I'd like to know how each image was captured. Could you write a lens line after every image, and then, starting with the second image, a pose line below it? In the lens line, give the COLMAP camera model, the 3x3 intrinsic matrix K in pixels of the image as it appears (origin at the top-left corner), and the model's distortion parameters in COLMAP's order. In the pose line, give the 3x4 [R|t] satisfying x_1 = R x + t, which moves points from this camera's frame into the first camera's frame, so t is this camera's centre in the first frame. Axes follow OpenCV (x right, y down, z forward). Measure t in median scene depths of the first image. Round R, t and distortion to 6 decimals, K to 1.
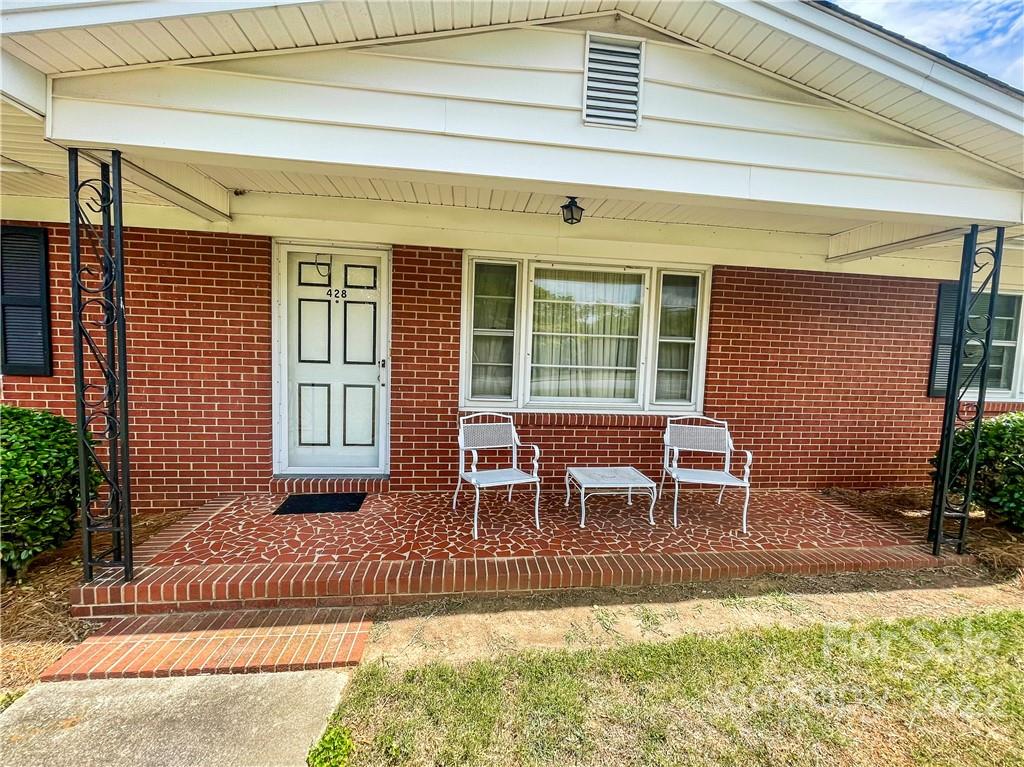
lens RADIAL K [[414.7, 0, 512.0], [0, 414.7, 383.5], [0, 0, 1]] dist [0.000922, 0.000251]
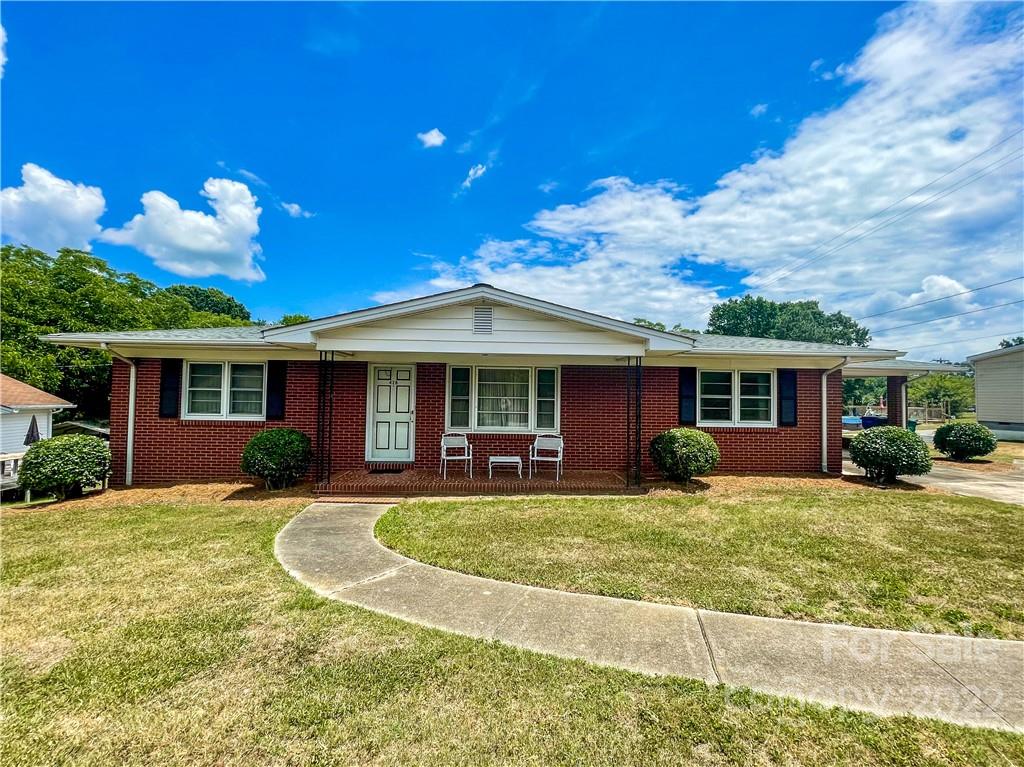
lens RADIAL K [[425.0, 0, 519.7], [0, 425.0, 385.0], [0, 0, 1]] dist [0.000437, 0.000059]
pose [[0.996184, -0.019440, -0.085088, 0.497381], [0.010528, 0.994525, -0.103963, 0.053519], [0.086643, 0.102670, 0.990935, -1.331258]]
